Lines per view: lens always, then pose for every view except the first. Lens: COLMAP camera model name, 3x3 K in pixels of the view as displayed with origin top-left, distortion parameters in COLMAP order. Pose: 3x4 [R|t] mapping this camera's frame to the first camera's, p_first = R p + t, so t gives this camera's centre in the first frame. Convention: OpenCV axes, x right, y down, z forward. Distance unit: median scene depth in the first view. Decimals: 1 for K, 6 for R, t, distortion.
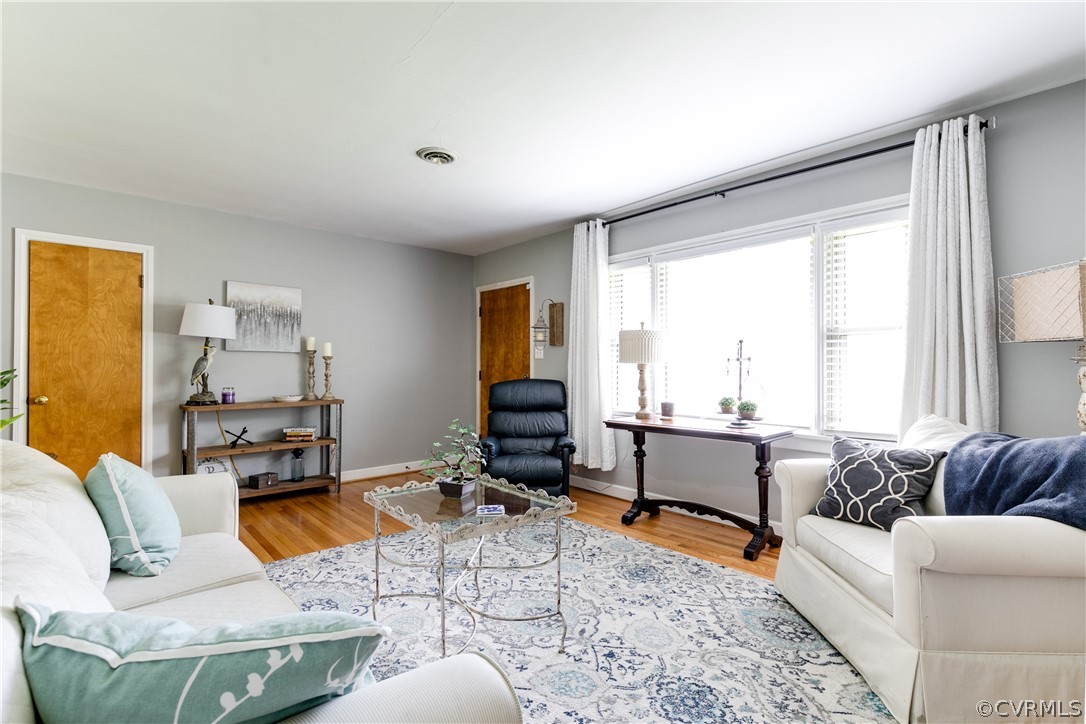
lens RADIAL K [[501.0, 0, 538.9], [0, 501.0, 363.8], [0, 0, 1]] dist [0.007100, -0.001861]
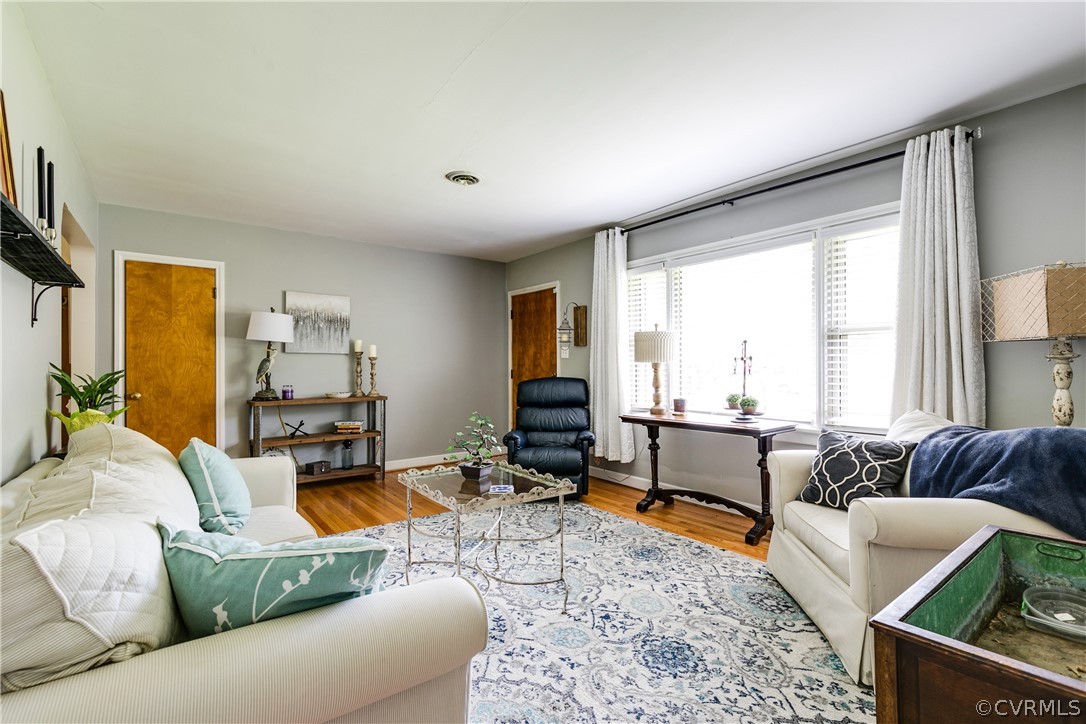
lens RADIAL K [[501.0, 0, 543.4], [0, 501.0, 364.8], [0, 0, 1]] dist [0.007100, -0.001861]
pose [[0.996564, -0.004283, -0.082714, 0.056485], [0.004716, 0.999976, 0.005047, -0.002311], [0.082690, -0.005420, 0.996561, -0.089329]]
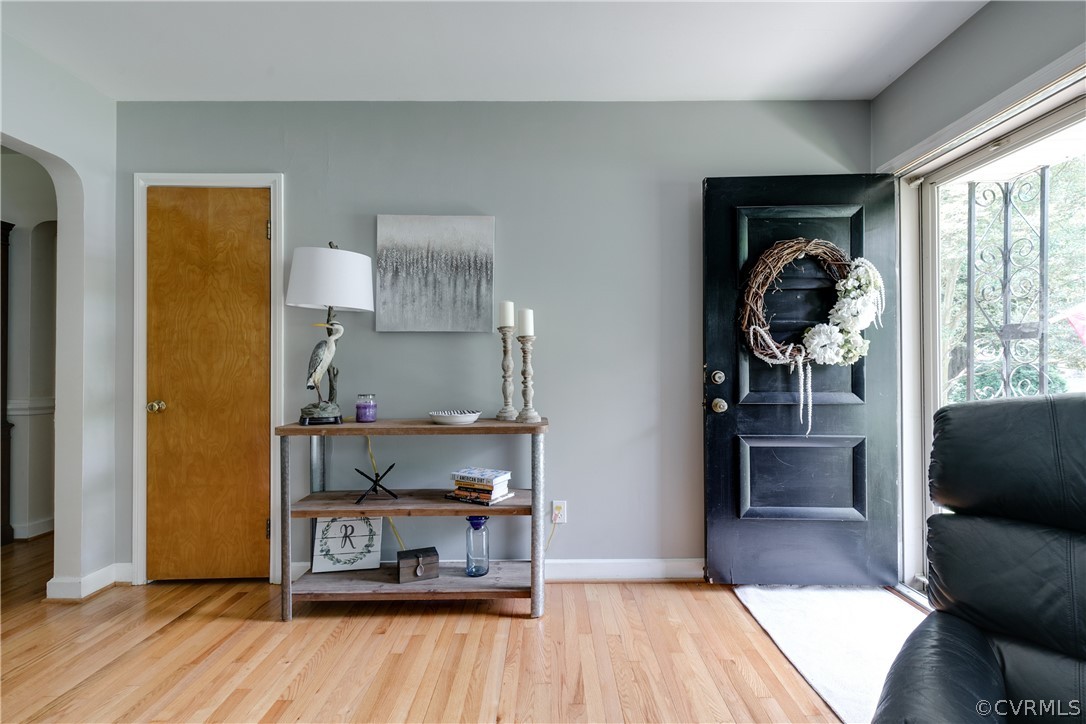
lens RADIAL K [[501.0, 0, 546.1], [0, 501.0, 370.4], [0, 0, 1]] dist [0.007100, -0.001861]
pose [[0.746091, -0.007625, -0.665800, -0.092153], [0.008208, 0.999964, -0.002254, 0.026418], [0.665794, -0.003783, 0.746126, 0.811722]]
